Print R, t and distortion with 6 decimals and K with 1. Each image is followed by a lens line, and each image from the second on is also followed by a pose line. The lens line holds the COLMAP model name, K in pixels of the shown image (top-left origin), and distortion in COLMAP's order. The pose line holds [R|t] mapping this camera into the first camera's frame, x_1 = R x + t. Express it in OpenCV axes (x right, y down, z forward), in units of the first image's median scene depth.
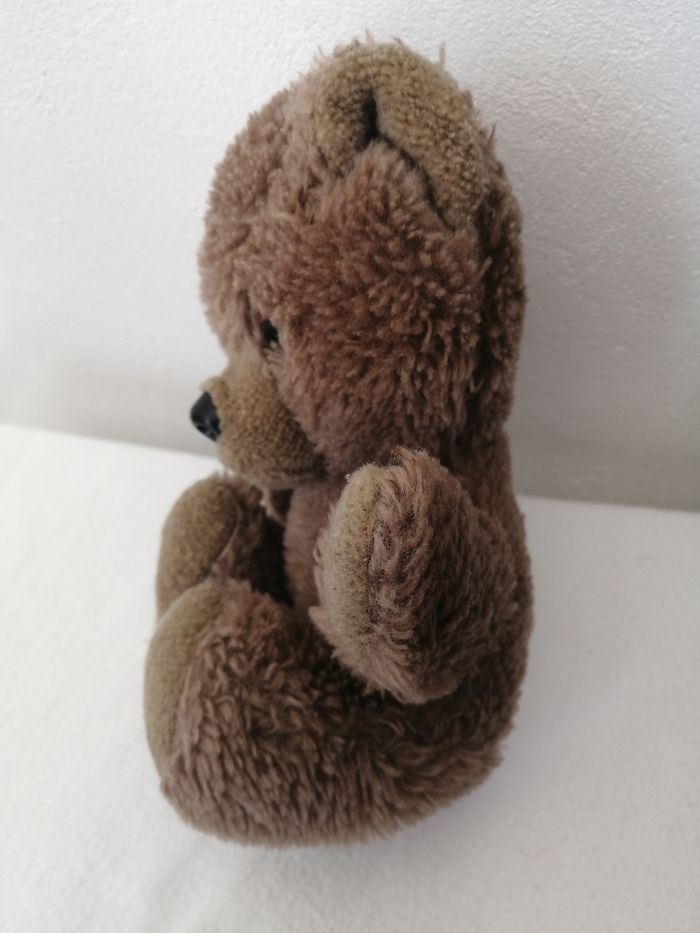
lens RADIAL K [[720.3, 0, 351.3], [0, 720.3, 462.3], [0, 0, 1]] dist [0.000439, 0.020389]
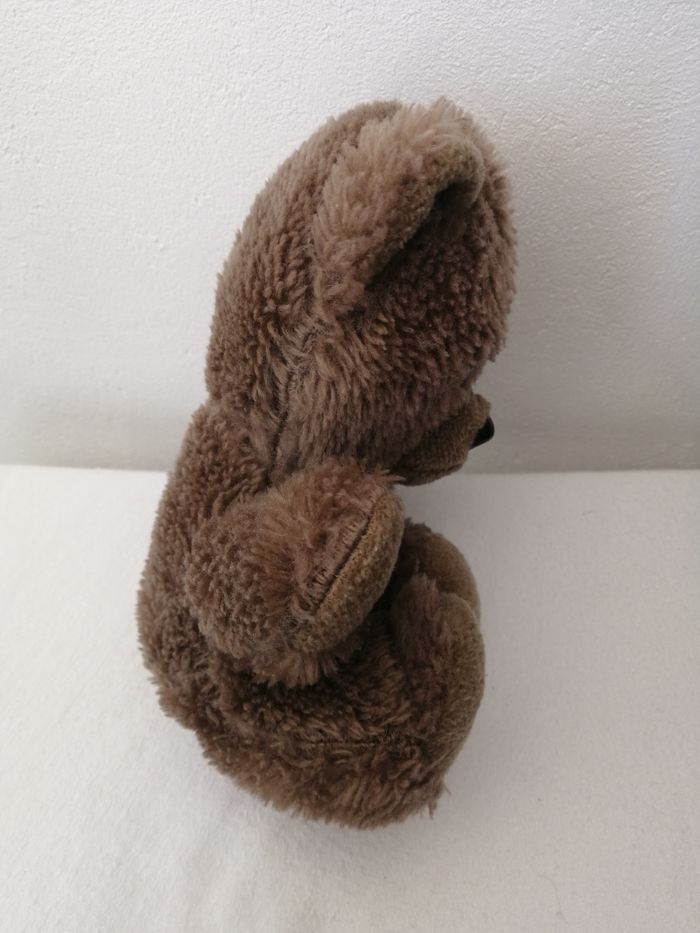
lens RADIAL K [[720.3, 0, 343.0], [0, 720.3, 467.4], [0, 0, 1]] dist [0.000439, 0.020389]
pose [[0.989507, -0.103625, 0.100685, -0.102292], [0.110757, 0.991517, -0.068021, 0.124762], [-0.092782, 0.078459, 0.992590, -0.116974]]
